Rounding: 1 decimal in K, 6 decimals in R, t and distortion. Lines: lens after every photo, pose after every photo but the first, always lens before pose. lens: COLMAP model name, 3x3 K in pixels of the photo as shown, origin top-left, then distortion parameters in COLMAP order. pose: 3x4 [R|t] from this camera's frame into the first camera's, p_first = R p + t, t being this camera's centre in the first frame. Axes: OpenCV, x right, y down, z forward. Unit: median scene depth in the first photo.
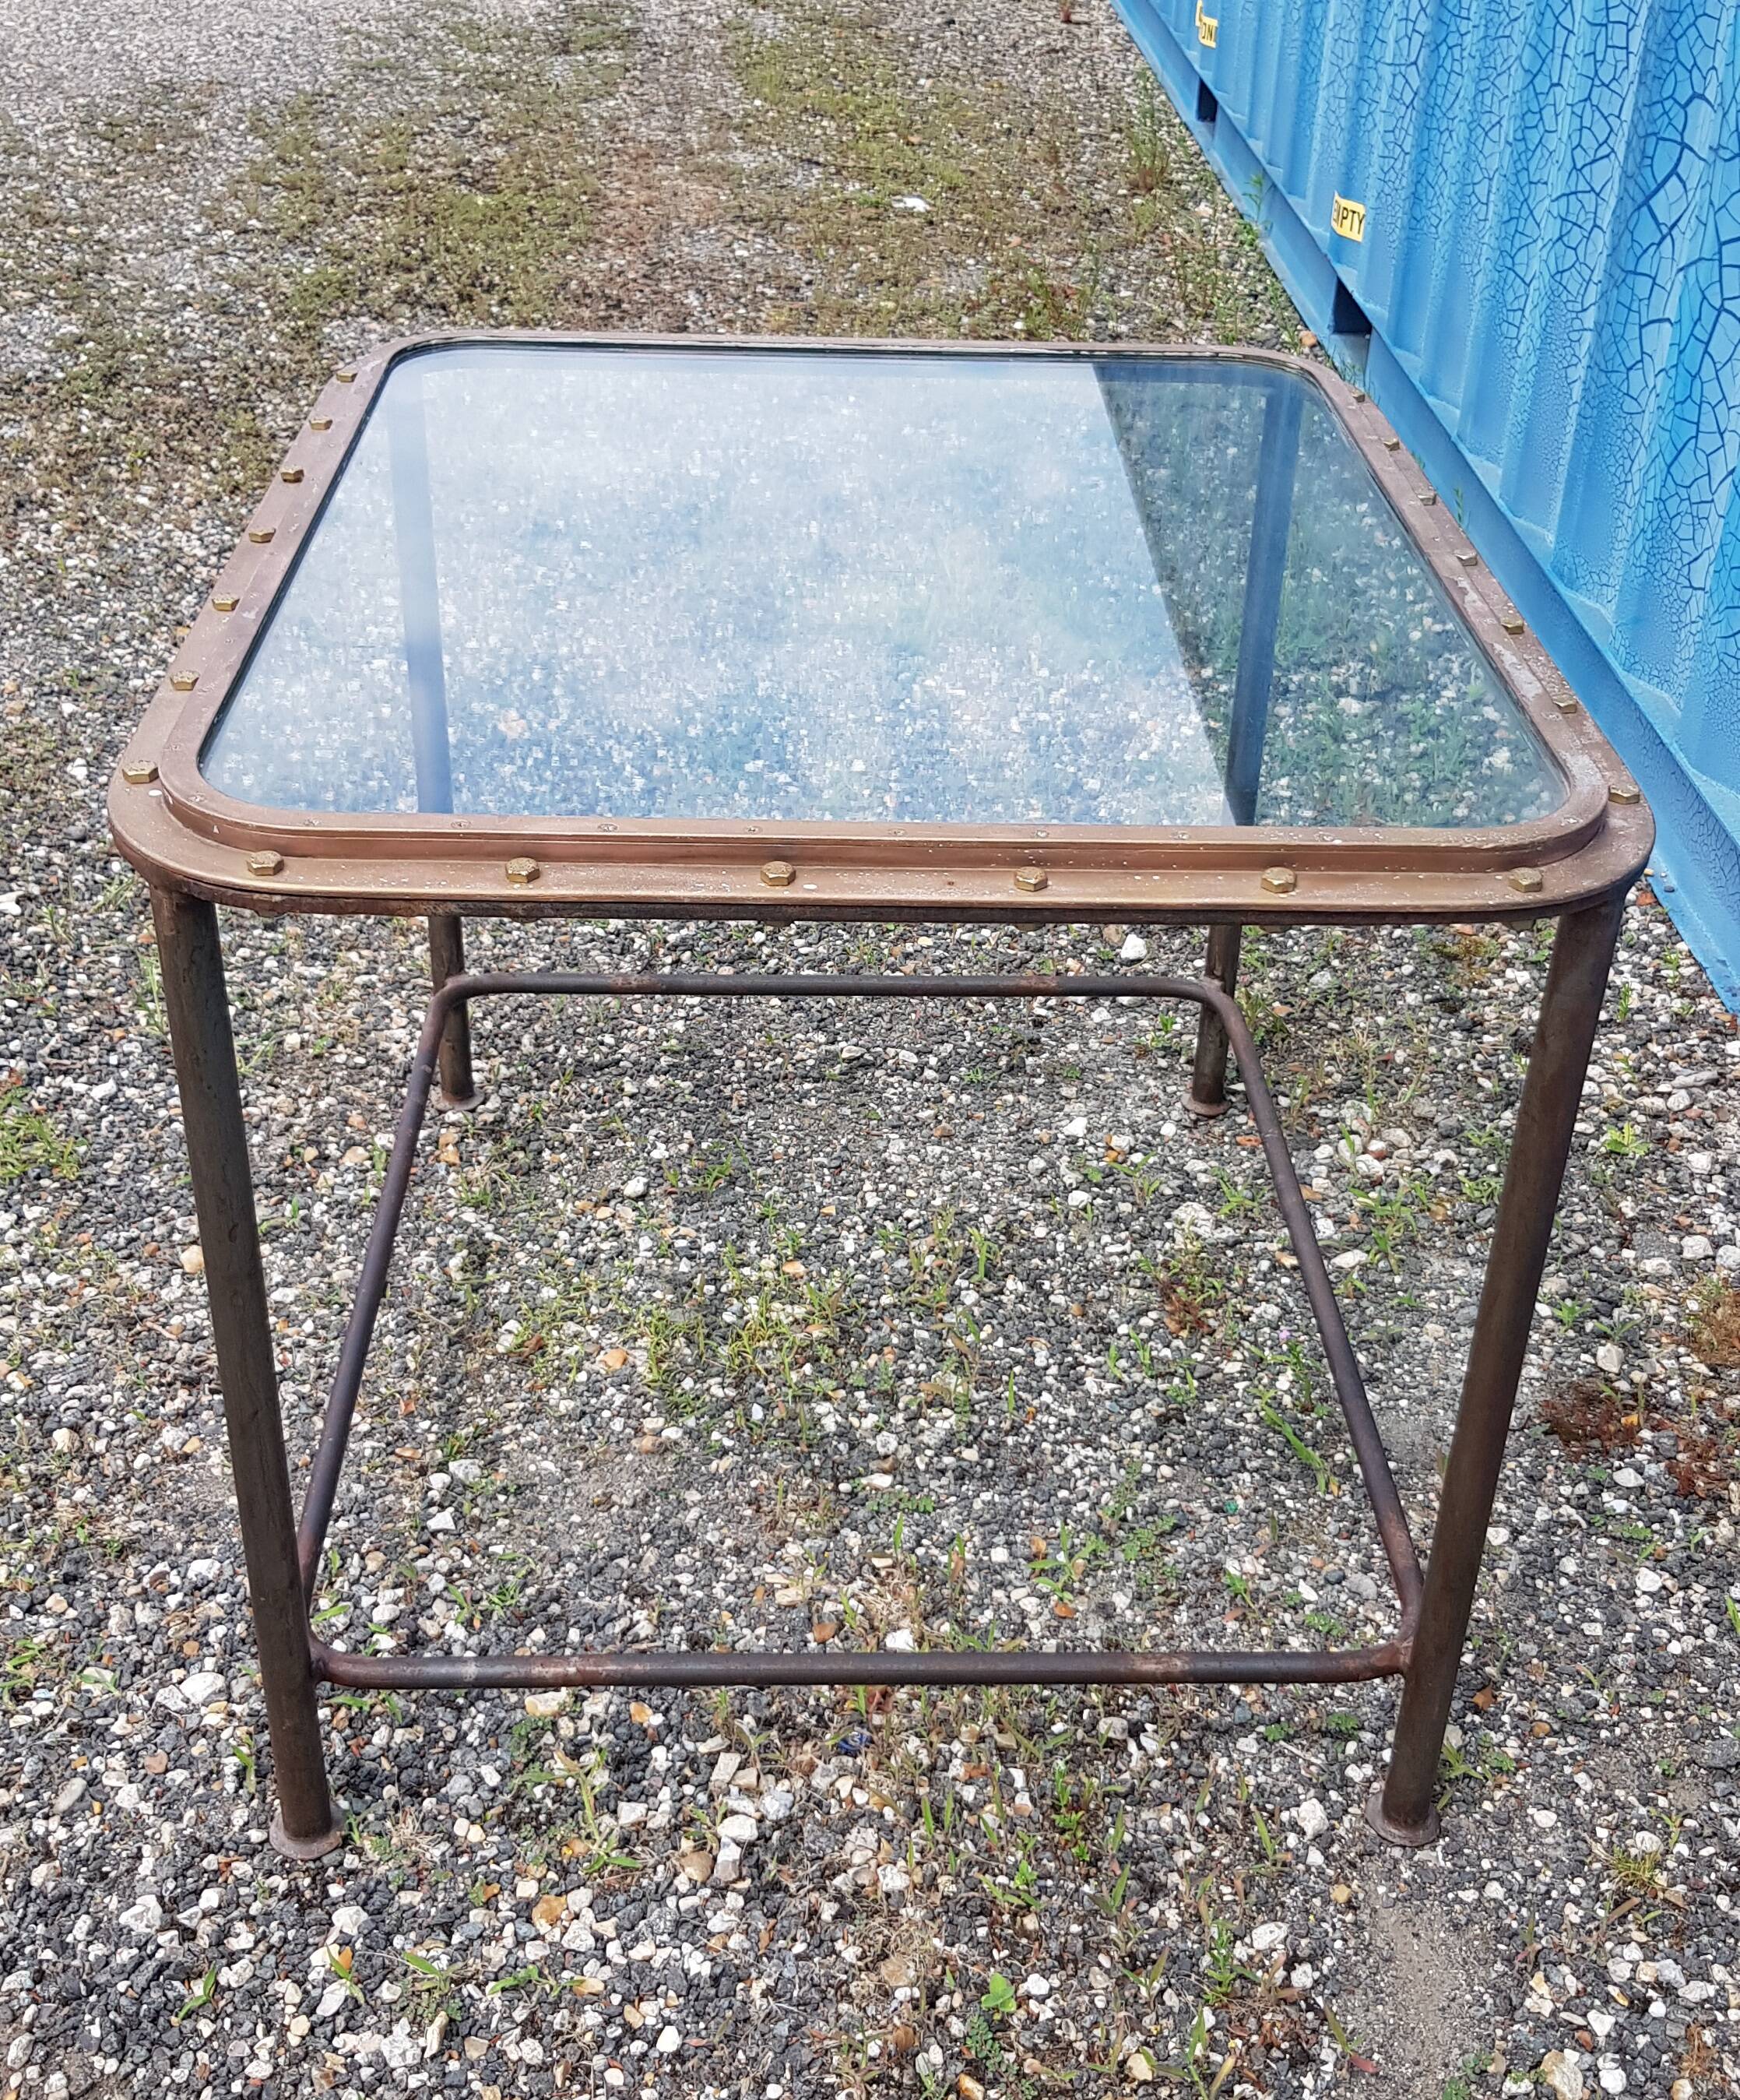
lens RADIAL K [[2432.7, 0, 870.0], [0, 2432.7, 1050.0], [0, 0, 1]] dist [0.097359, -0.254746]
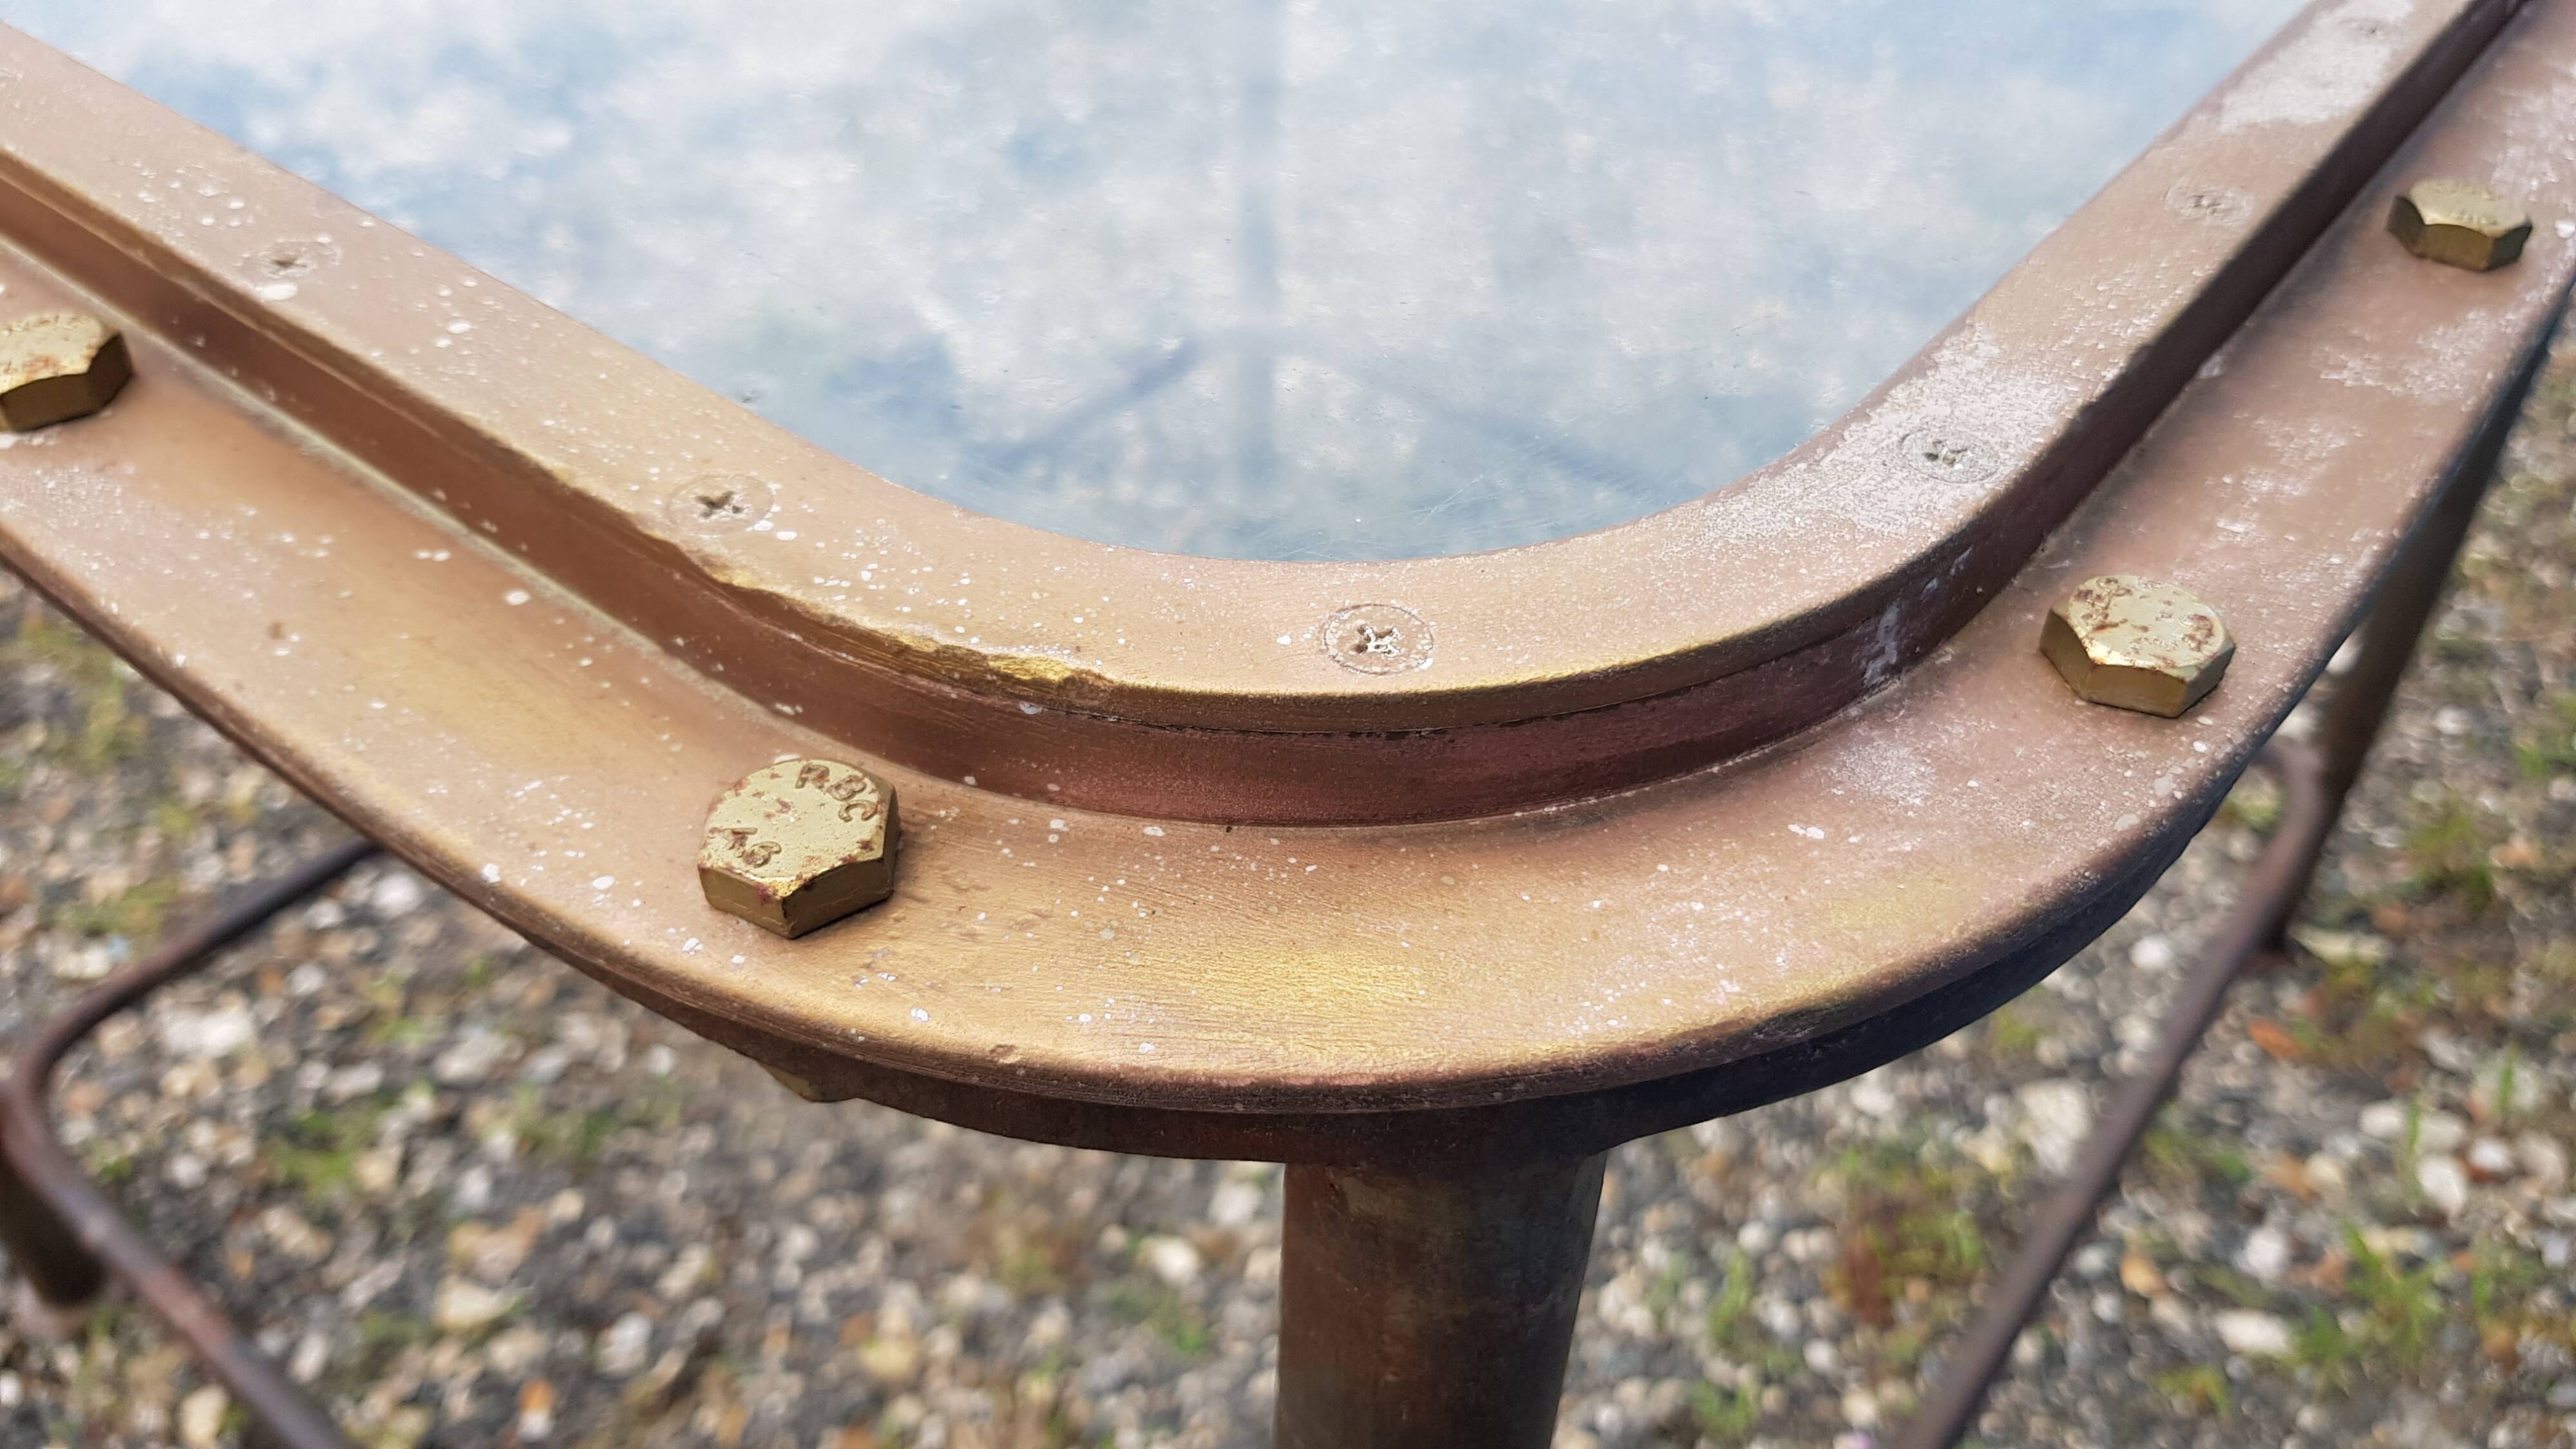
lens RADIAL K [[1990.4, 0, 1302.9], [0, 1990.4, 696.8], [0, 0, 1]] dist [0.071135, -0.155993]
pose [[0.760447, 0.399778, -0.511760, 0.206551], [-0.331814, 0.916612, 0.222983, -0.070183], [0.558229, 0.000243, 0.829687, 0.520235]]
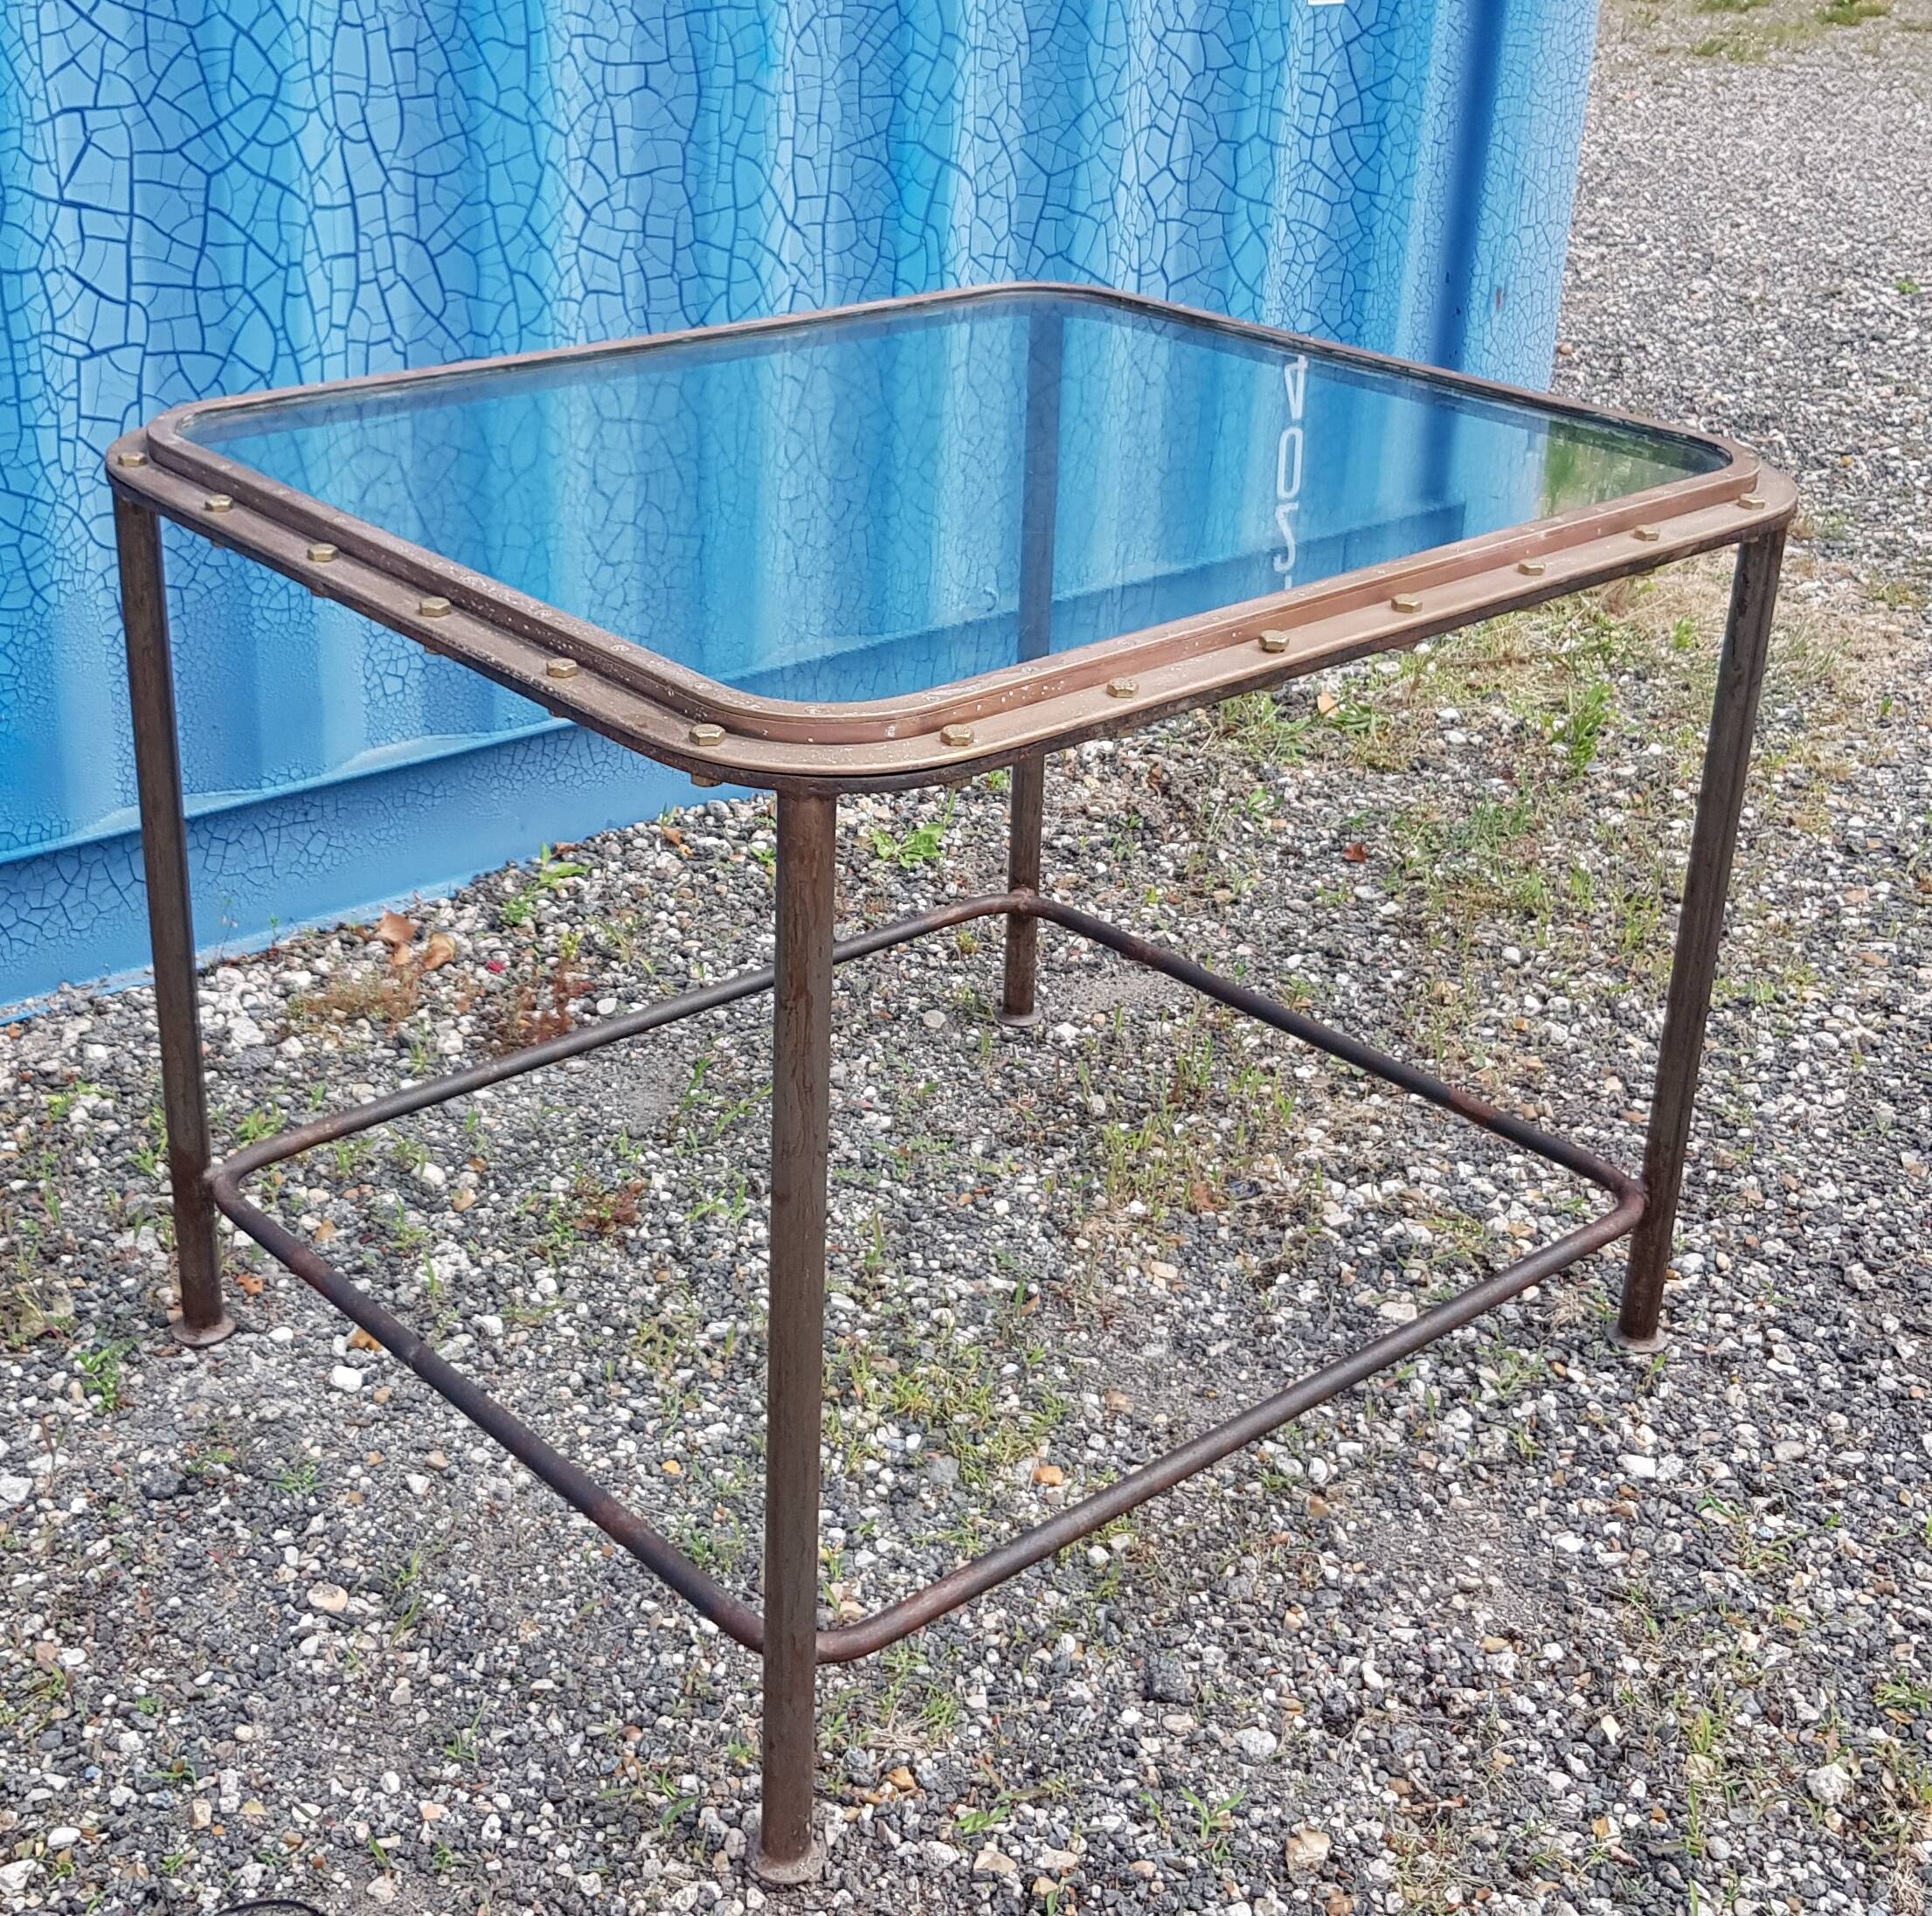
lens RADIAL K [[2747.0, 0, 951.0], [0, 2747.0, 803.3], [0, 0, 1]] dist [0.131798, -0.377480]
pose [[-0.645618, -0.337853, 0.684859, -0.645849], [0.349805, 0.666357, 0.658487, -0.669384], [-0.678832, 0.664699, -0.312029, 1.103038]]
